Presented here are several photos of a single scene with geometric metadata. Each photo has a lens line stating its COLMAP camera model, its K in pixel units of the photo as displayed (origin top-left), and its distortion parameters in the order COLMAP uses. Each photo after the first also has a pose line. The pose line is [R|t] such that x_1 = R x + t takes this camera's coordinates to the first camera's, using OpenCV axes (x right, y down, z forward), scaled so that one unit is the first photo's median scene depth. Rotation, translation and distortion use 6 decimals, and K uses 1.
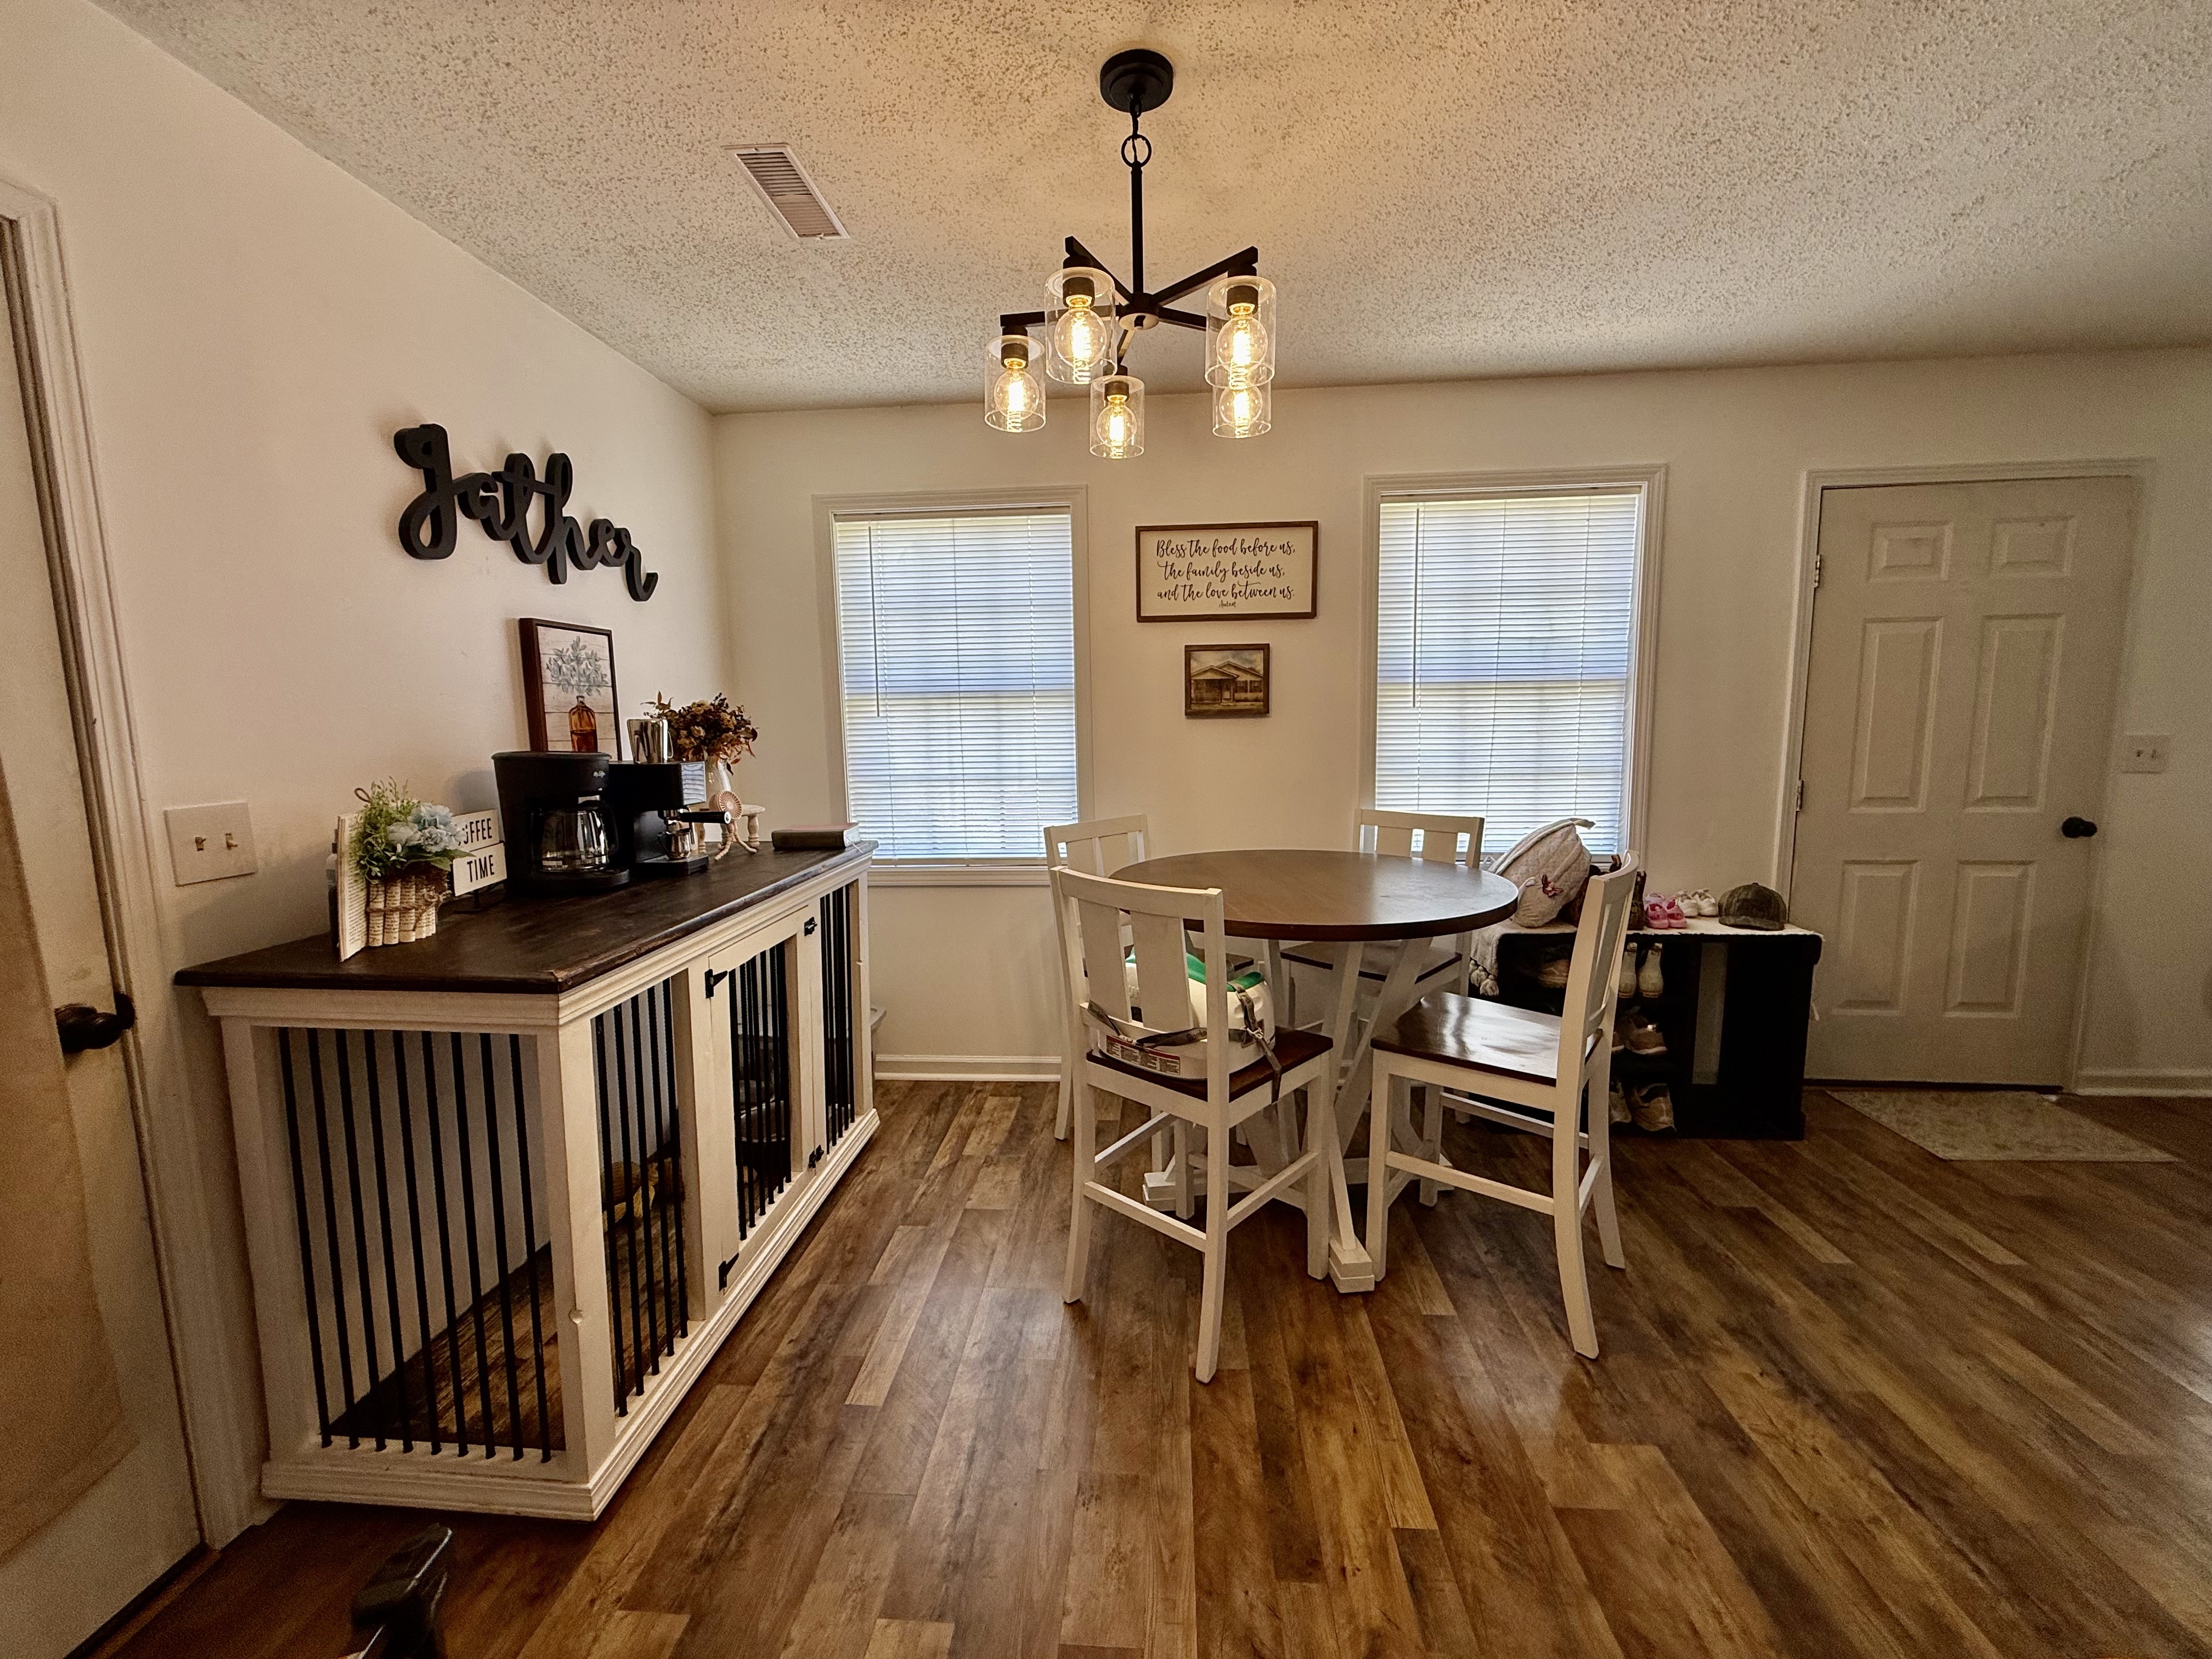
lens RADIAL K [[878.5, 0, 1102.5], [0, 878.5, 825.4], [0, 0, 1]] dist [-0.001739, 0.000600]
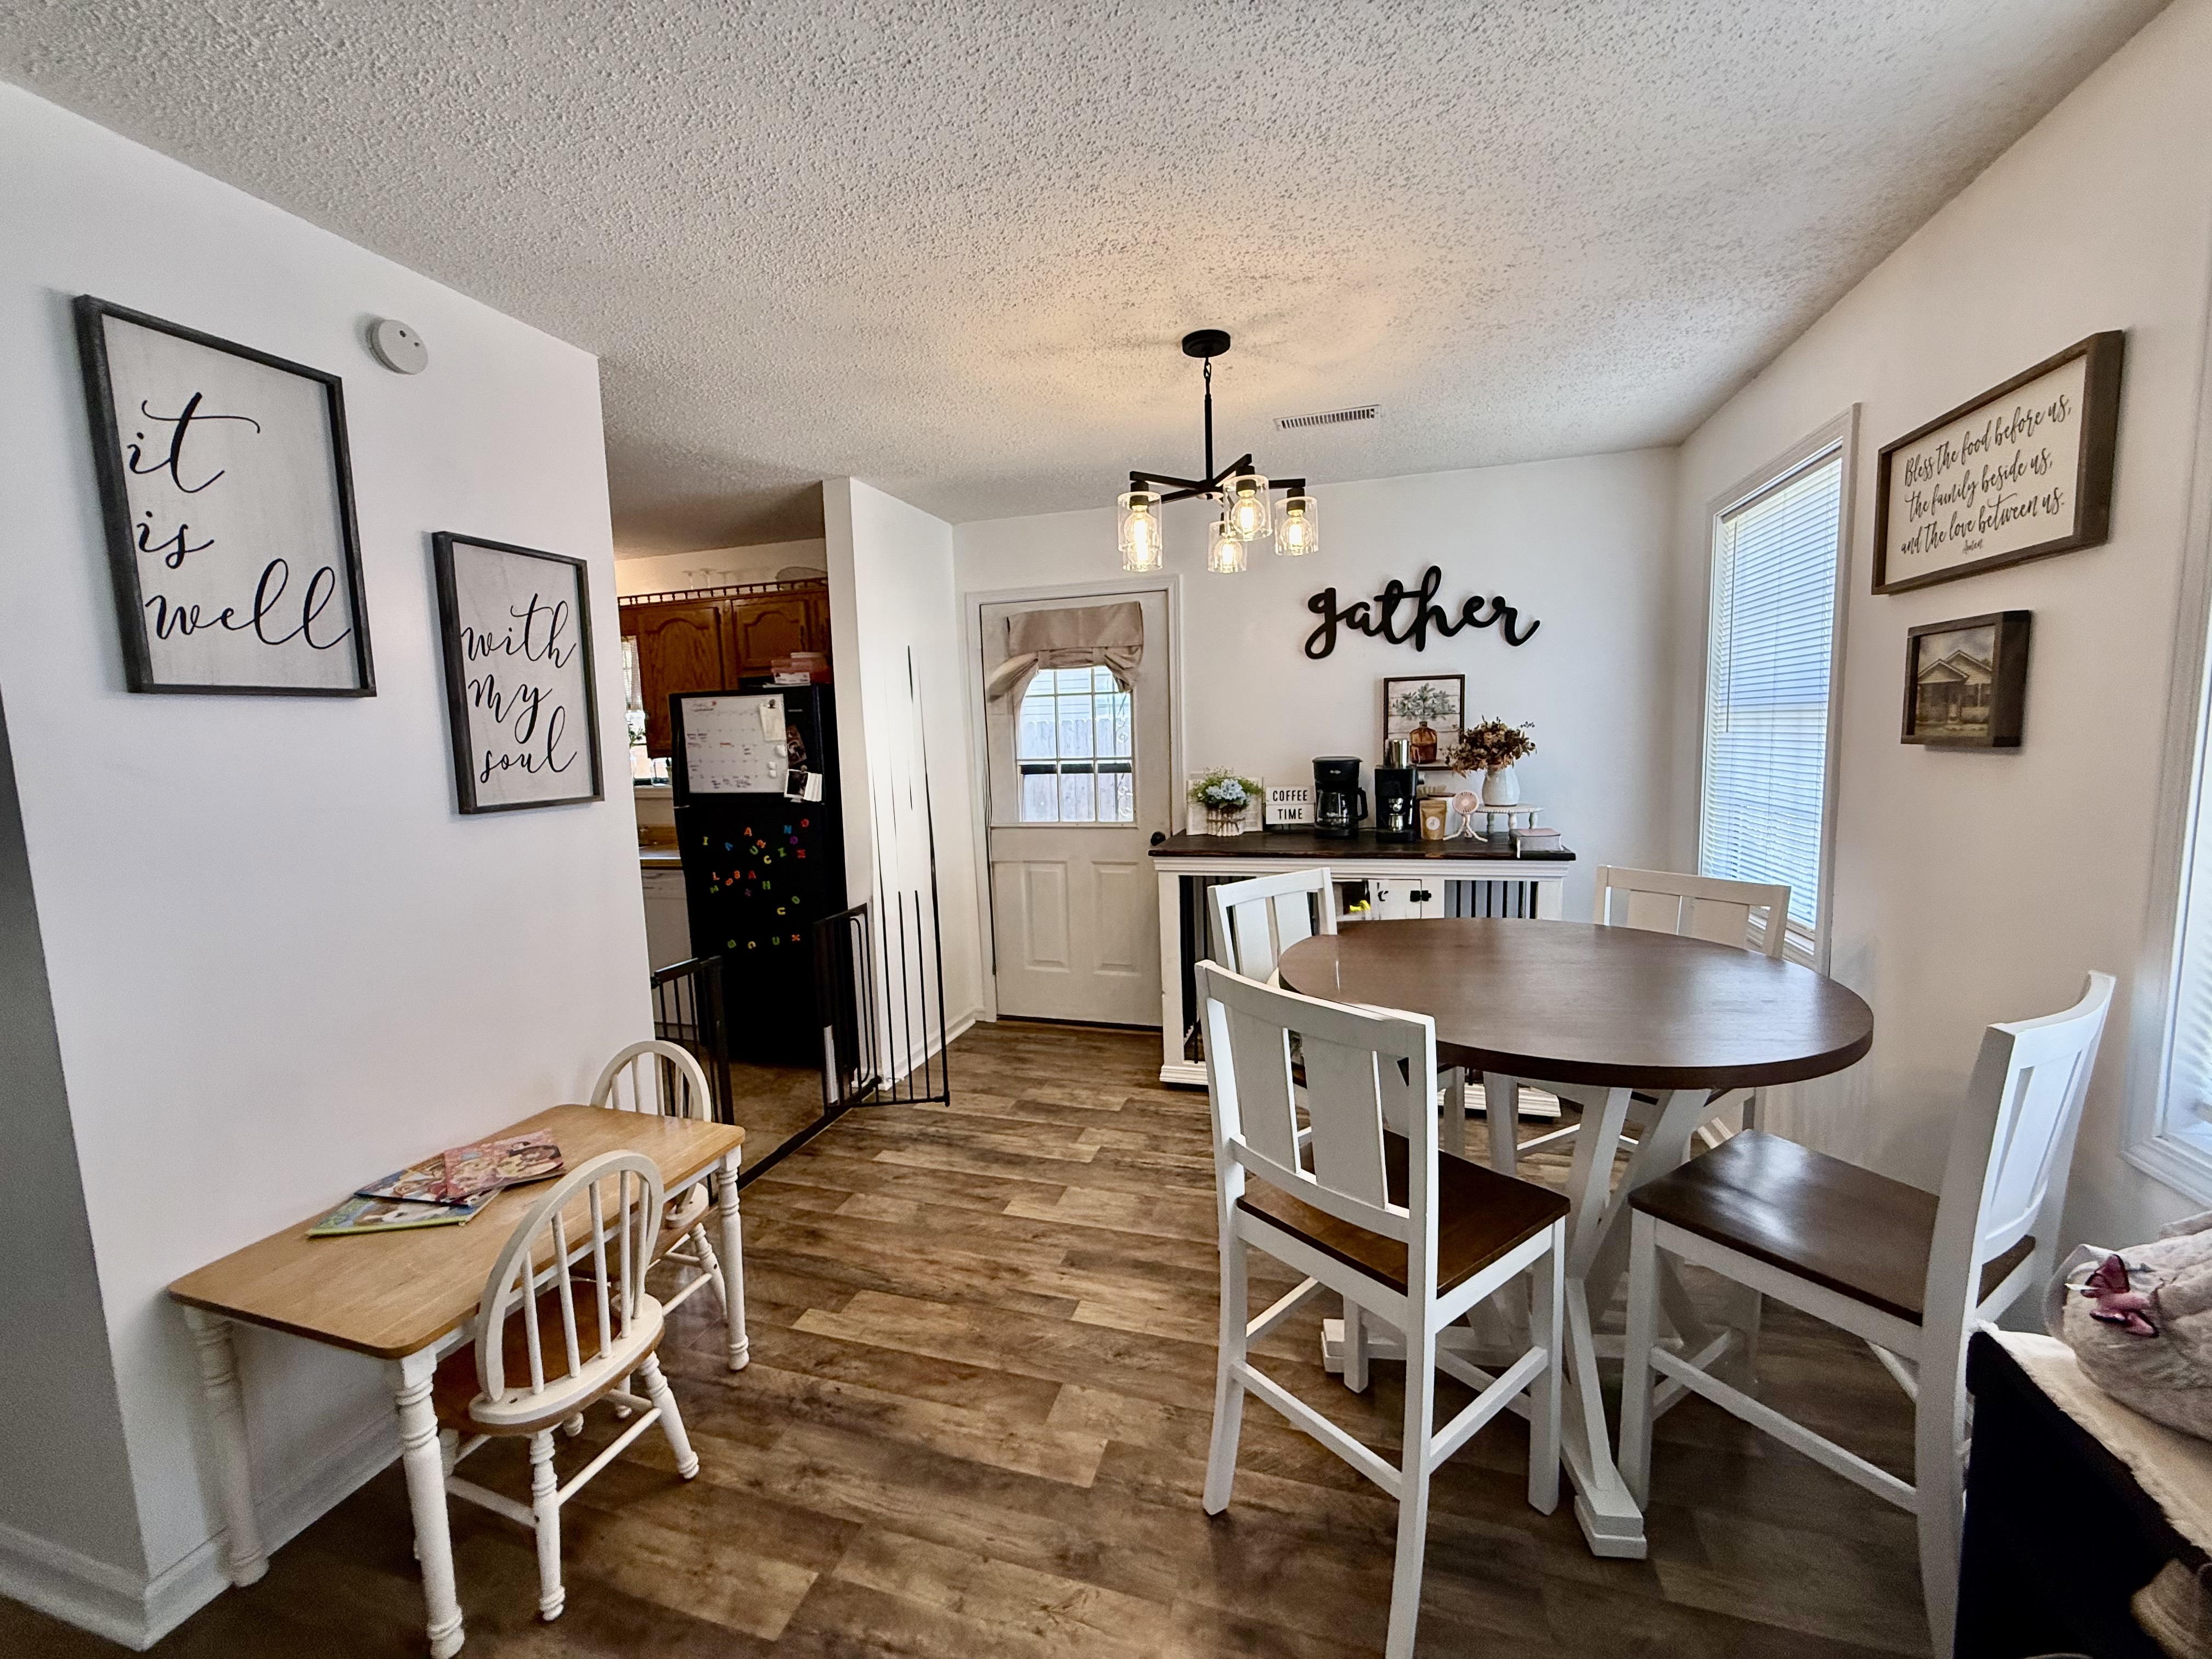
lens RADIAL K [[878.5, 0, 1105.1], [0, 878.5, 824.8], [0, 0, 1]] dist [-0.001739, 0.000600]
pose [[-0.213625, 0.125505, -0.968820, 1.152429], [-0.088196, 0.985186, 0.147072, -0.159838], [0.972926, 0.116864, -0.199392, 0.853785]]
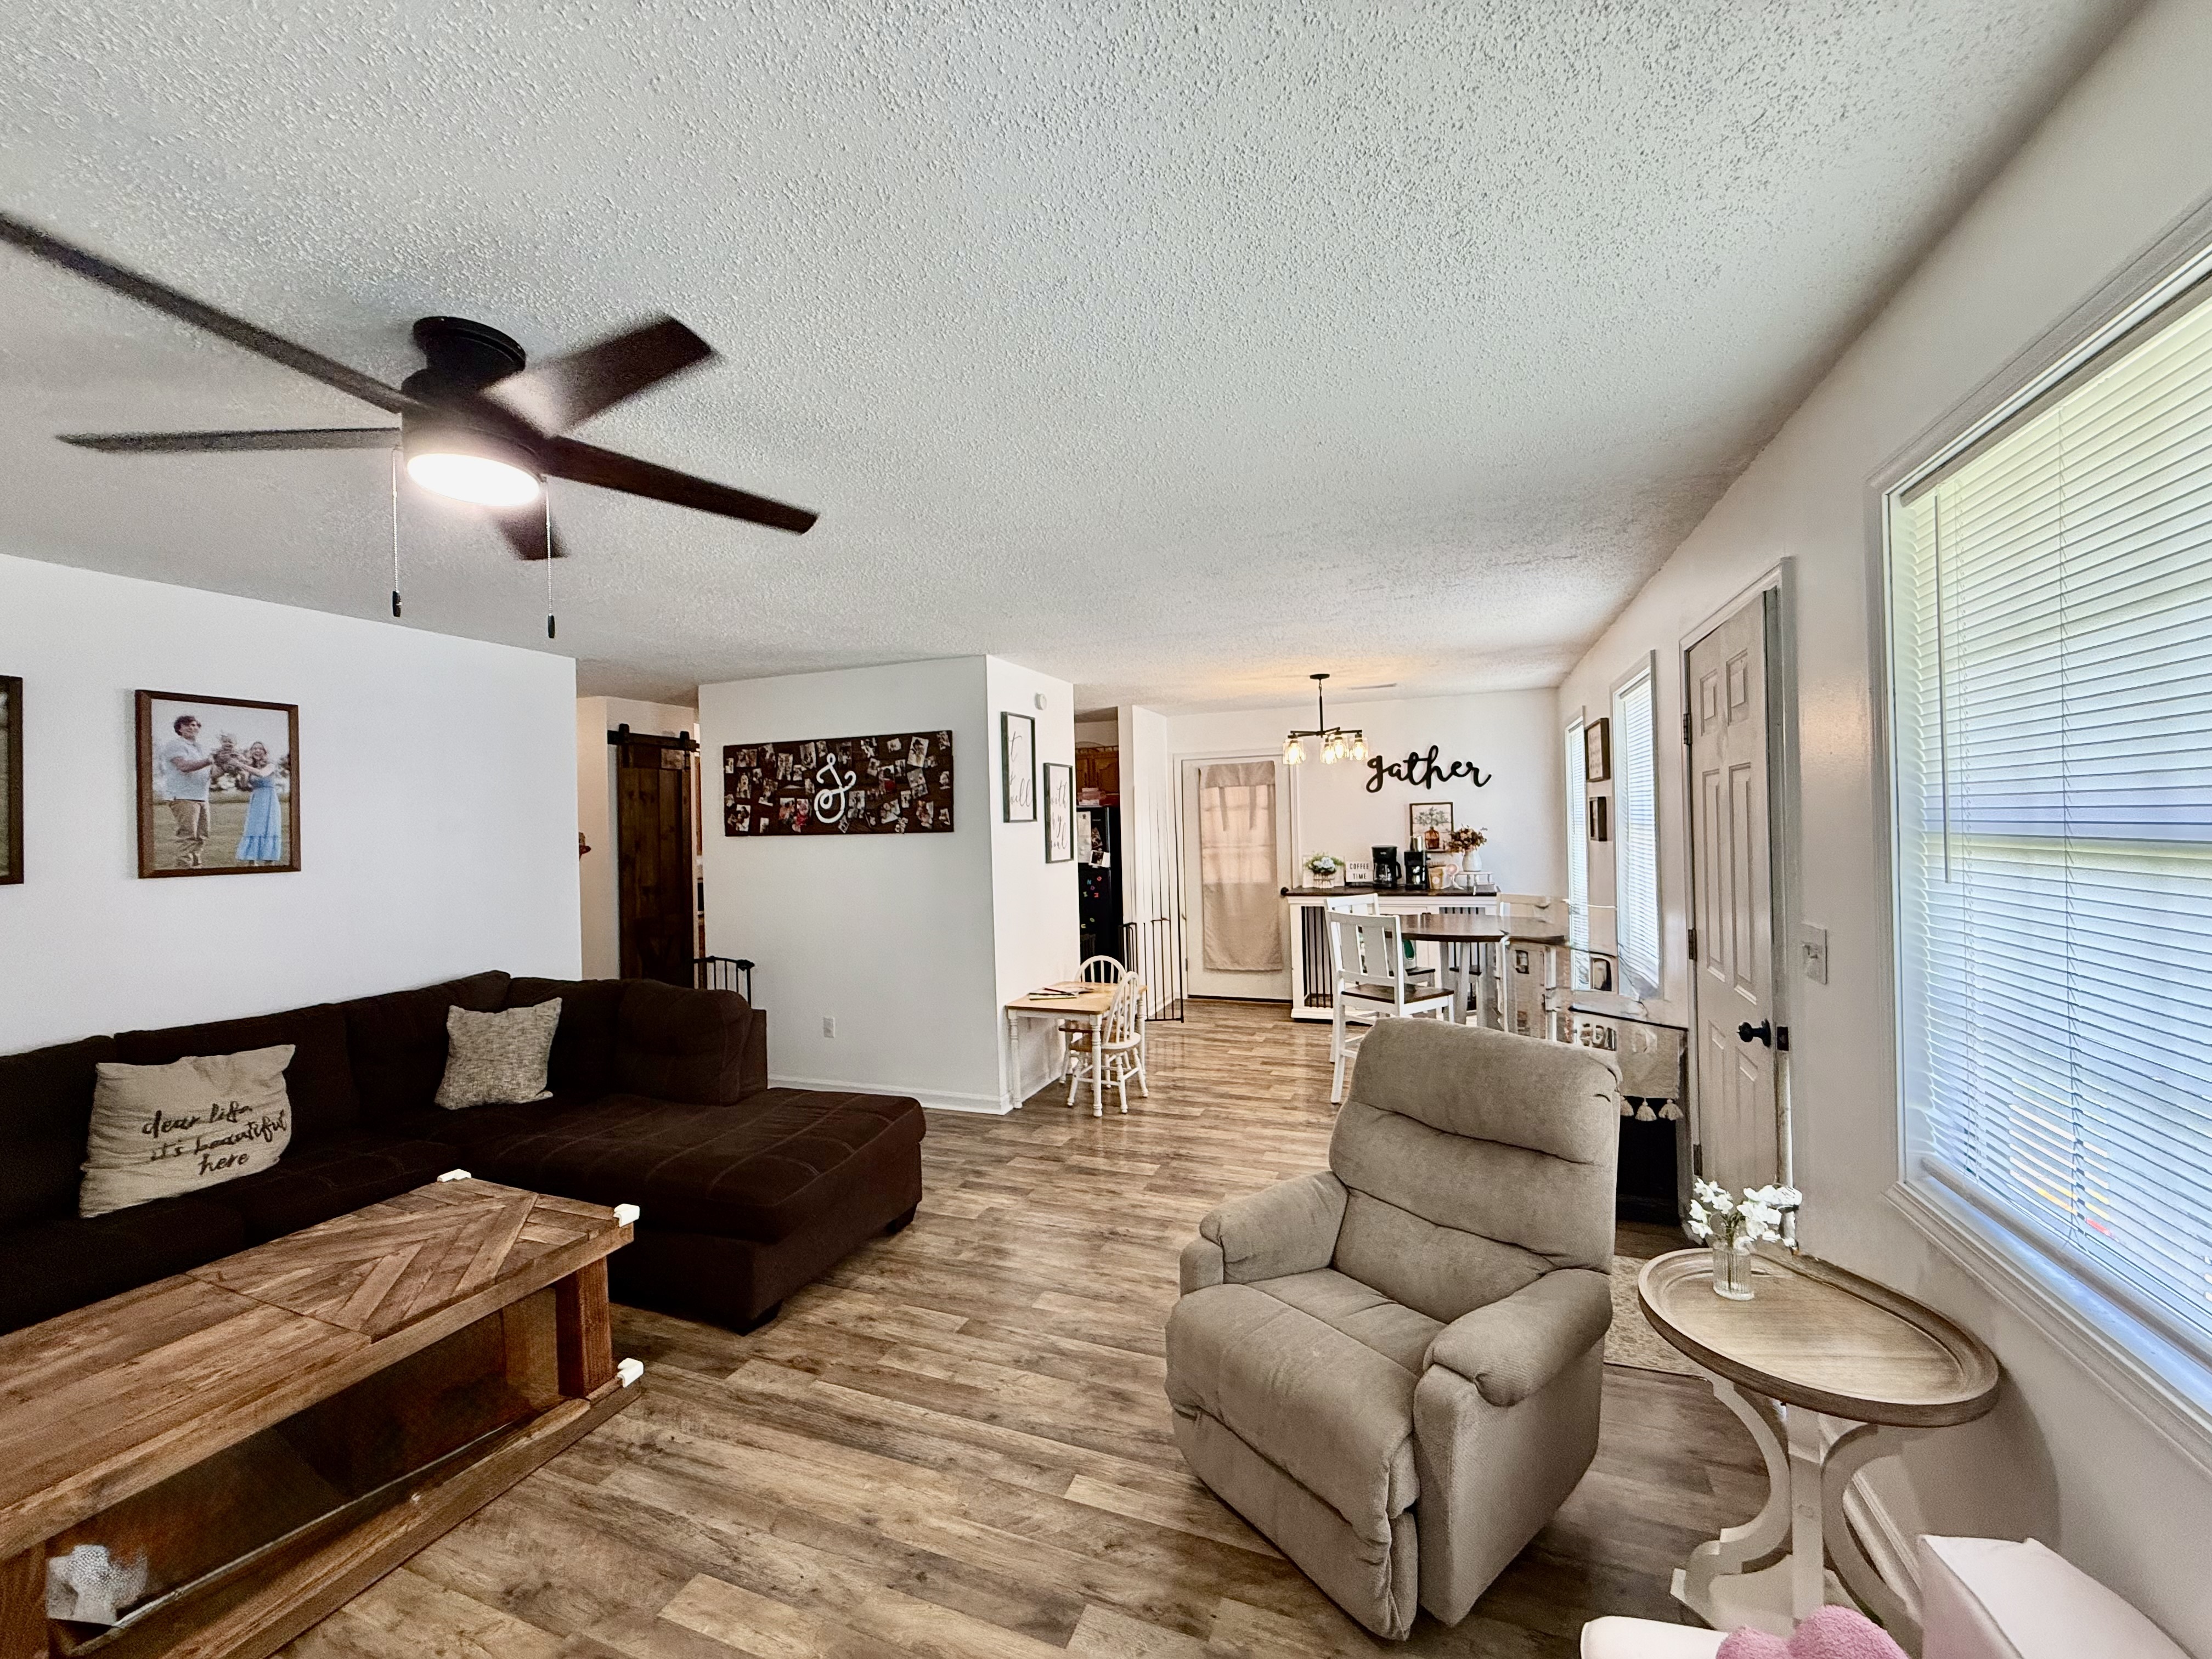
lens RADIAL K [[878.5, 0, 1114.0], [0, 878.5, 824.8], [0, 0, 1]] dist [-0.001739, 0.000600]
pose [[-0.281781, 0.023006, -0.959203, 2.703418], [-0.088368, 0.994841, 0.049821, -0.224471], [0.955401, 0.098801, -0.278295, 0.877680]]
